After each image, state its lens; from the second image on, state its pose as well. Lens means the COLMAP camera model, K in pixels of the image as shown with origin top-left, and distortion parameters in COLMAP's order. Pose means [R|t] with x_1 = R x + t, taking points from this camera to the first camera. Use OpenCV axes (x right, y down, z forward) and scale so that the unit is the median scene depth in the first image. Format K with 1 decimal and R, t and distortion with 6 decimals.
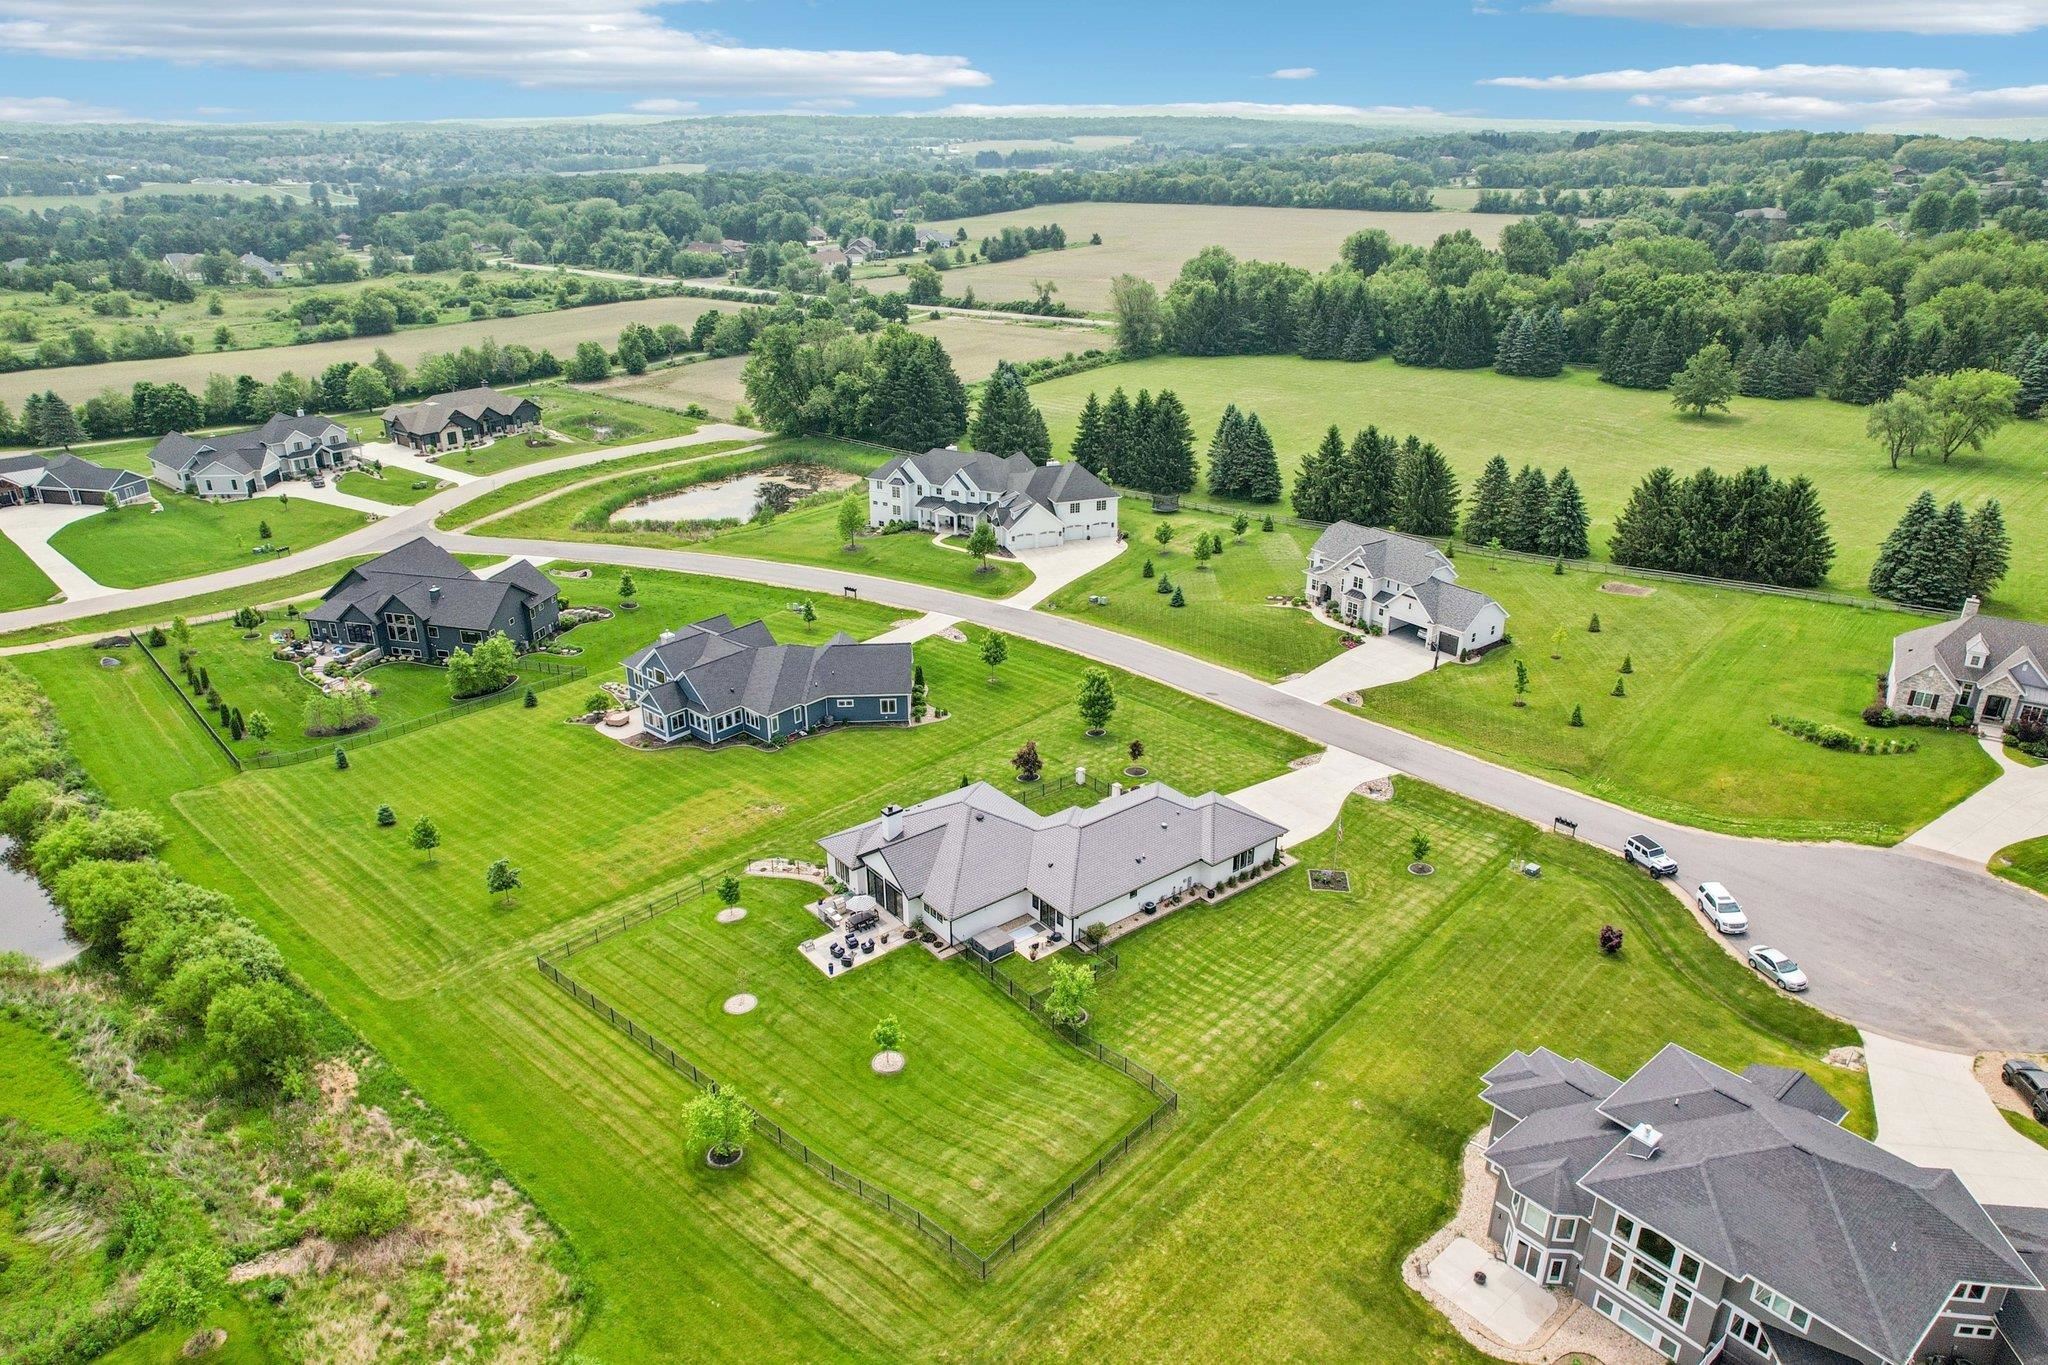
lens RADIAL K [[1342.7, 0, 1017.4], [0, 1342.7, 684.4], [0, 0, 1]] dist [-0.085281, 0.081485]
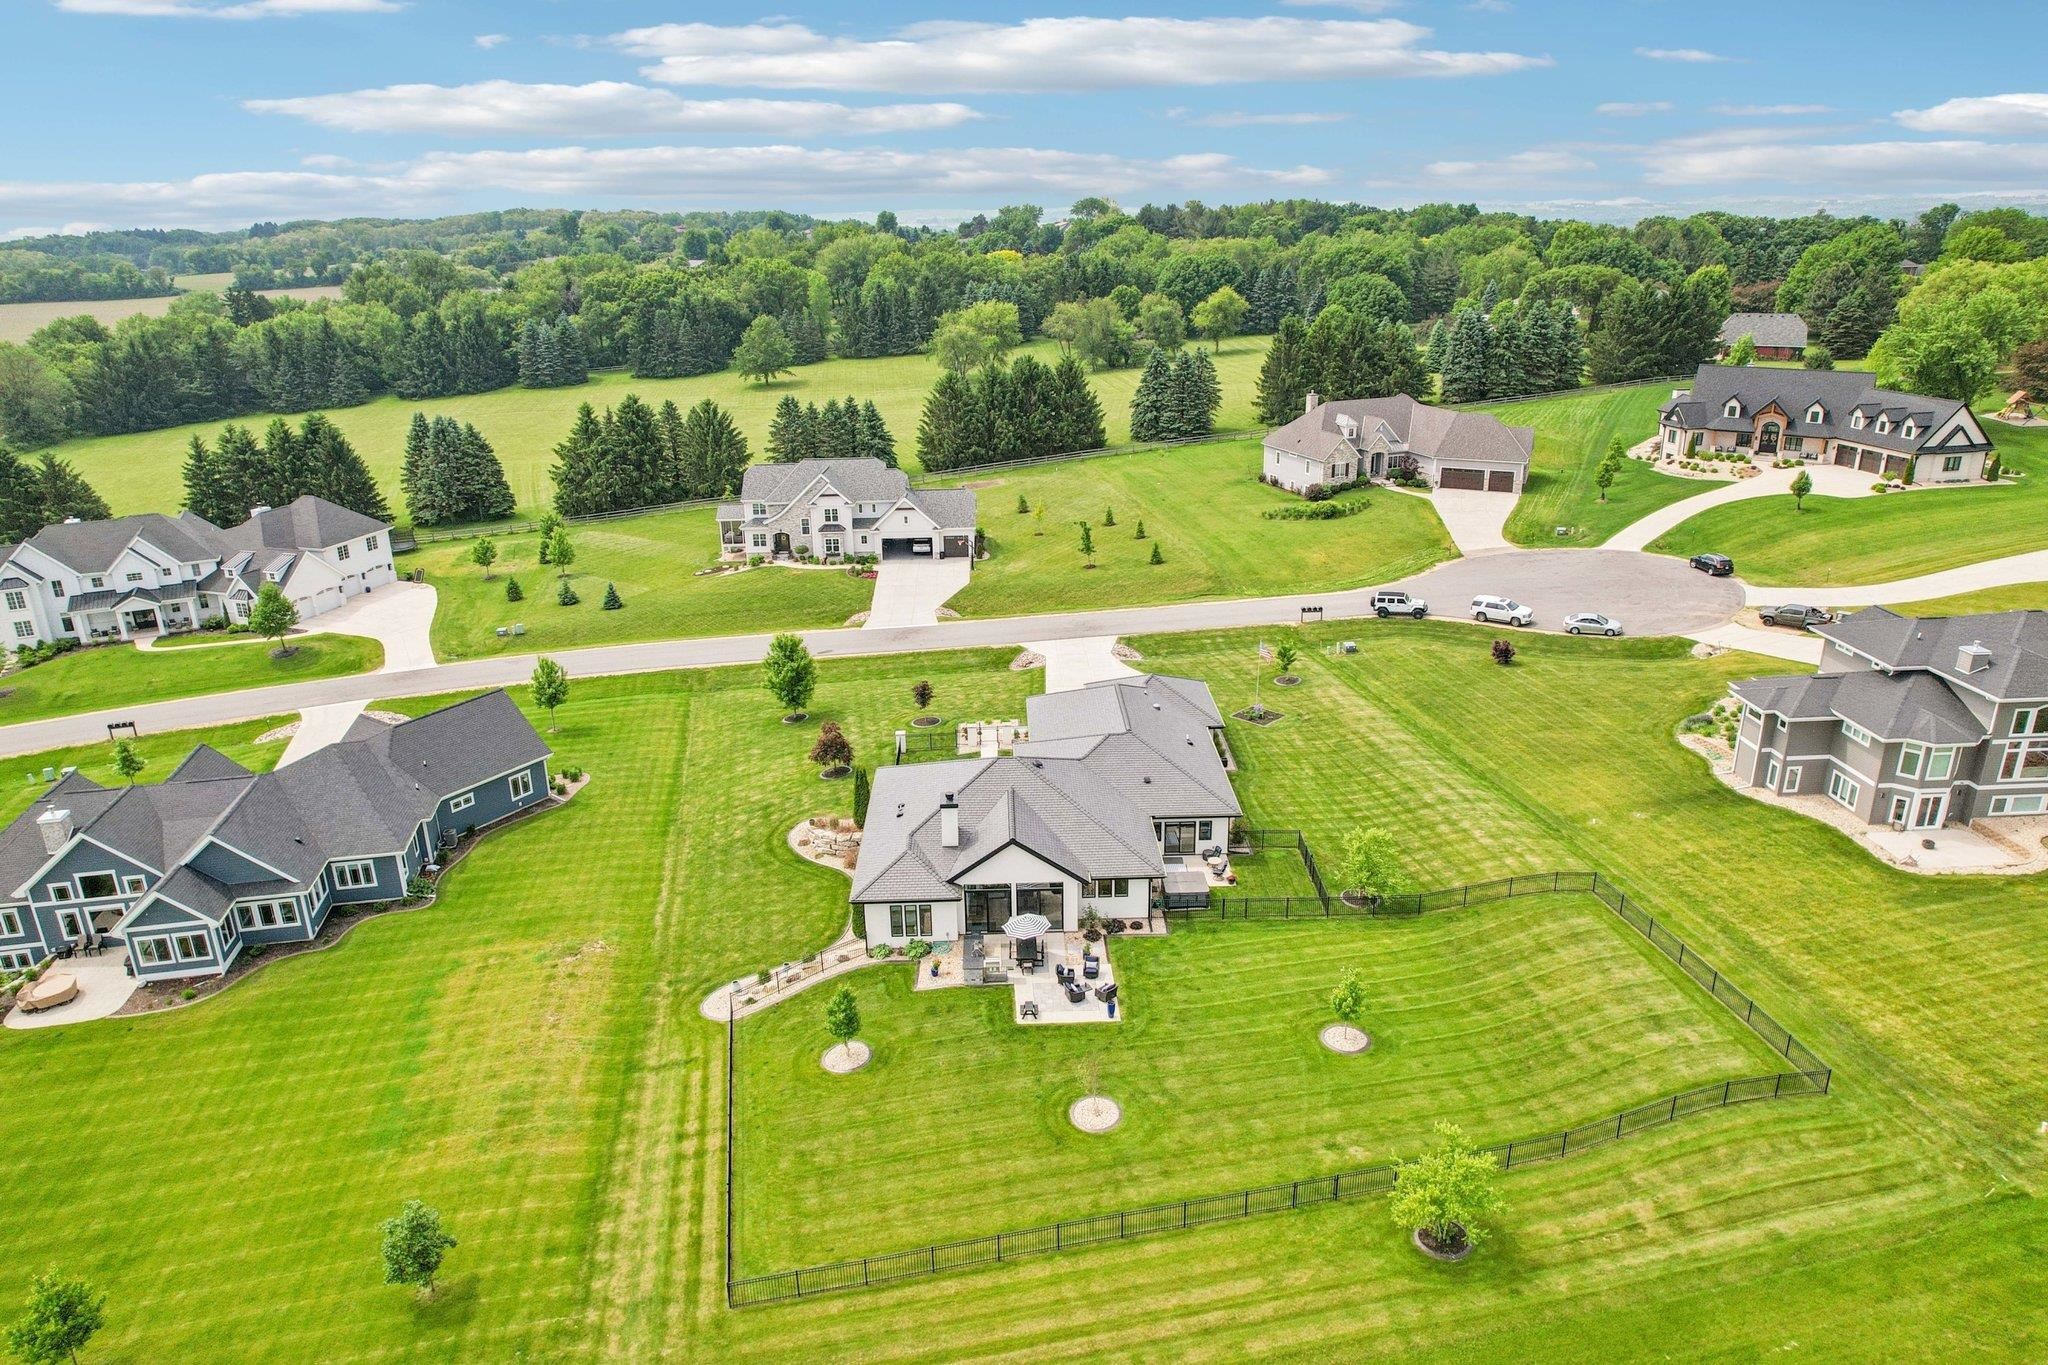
lens RADIAL K [[1342.7, 0, 1017.4], [0, 1342.7, 684.4], [0, 0, 1]] dist [-0.085281, 0.081485]
pose [[0.597494, -0.277097, 0.752475, -0.379170], [0.332650, 0.939493, 0.081829, -0.002014], [-0.729620, 0.201418, 0.653518, 0.359029]]
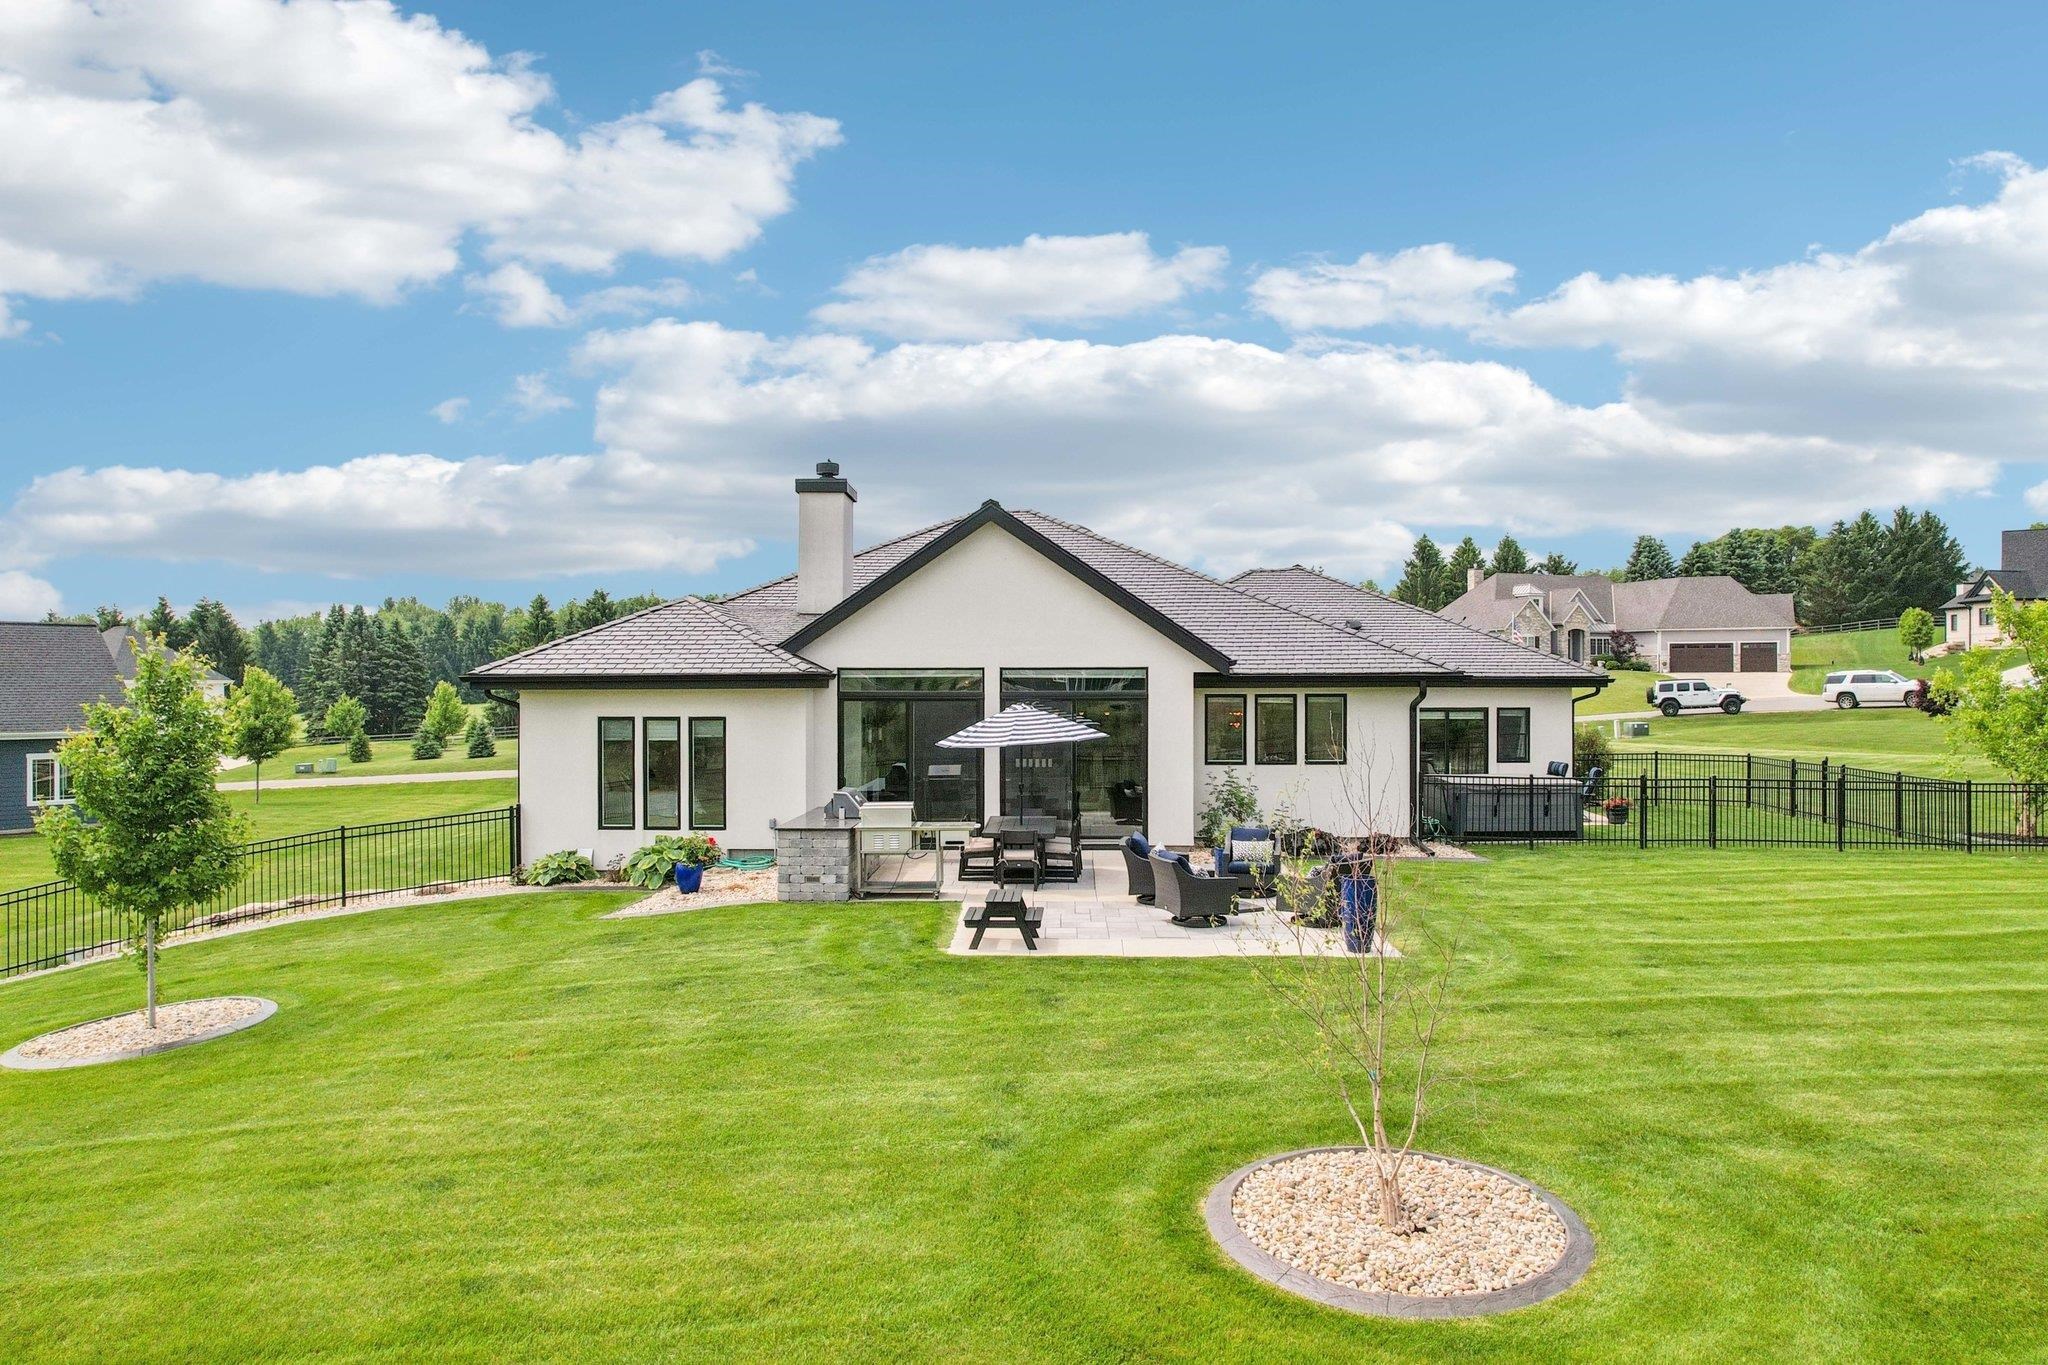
lens RADIAL K [[1359.6, 0, 1019.2], [0, 1359.6, 708.6], [0, 0, 1]] dist [-0.089357, 0.086339]
pose [[0.643533, -0.010387, 0.765348, -0.173711], [0.306923, 0.919501, -0.245594, 0.134693], [-0.701187, 0.392951, 0.594917, 0.575948]]
